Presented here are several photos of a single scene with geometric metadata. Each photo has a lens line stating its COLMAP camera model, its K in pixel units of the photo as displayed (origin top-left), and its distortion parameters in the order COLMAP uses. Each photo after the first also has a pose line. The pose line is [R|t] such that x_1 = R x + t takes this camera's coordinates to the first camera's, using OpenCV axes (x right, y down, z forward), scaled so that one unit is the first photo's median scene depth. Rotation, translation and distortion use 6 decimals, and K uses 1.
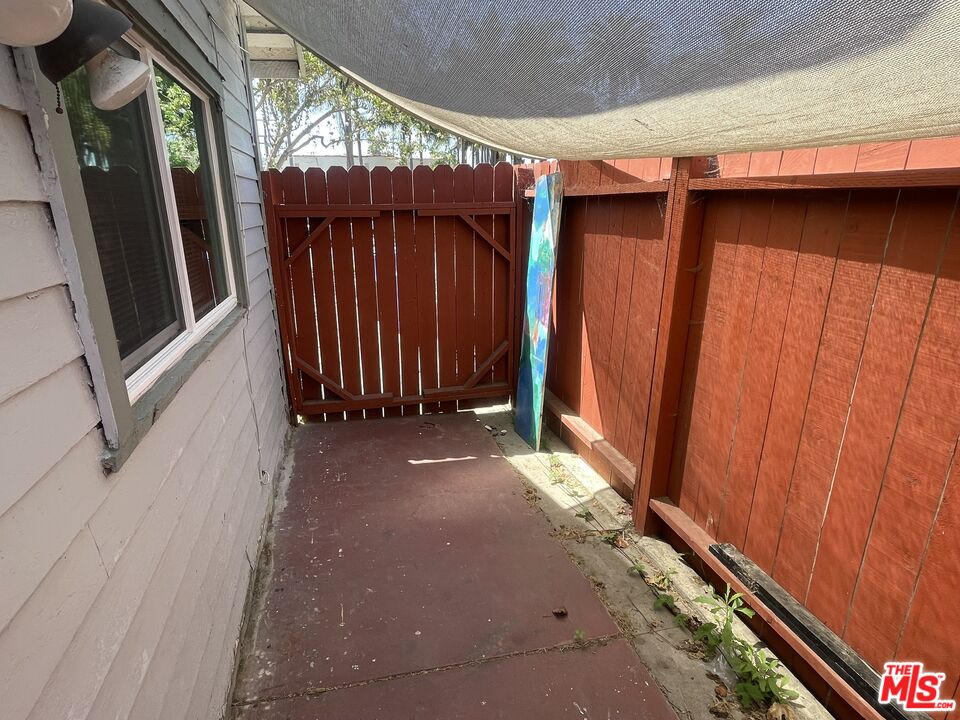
lens RADIAL K [[535.2, 0, 480.0], [0, 535.2, 360.0], [0, 0, 1]] dist [-0.006093, 0.000985]
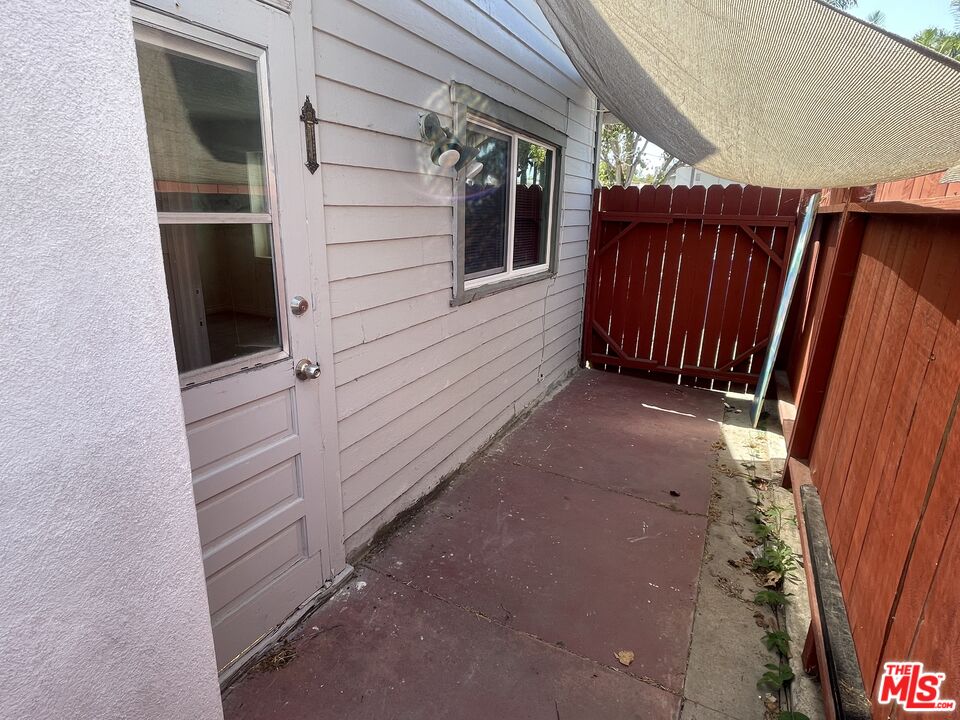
lens RADIAL K [[535.2, 0, 480.0], [0, 535.2, 360.0], [0, 0, 1]] dist [-0.006093, 0.000985]
pose [[0.763377, 0.205516, -0.612388, 0.405614], [-0.213888, 0.974978, 0.060577, 0.100503], [0.609514, 0.084740, 0.788233, -0.367033]]
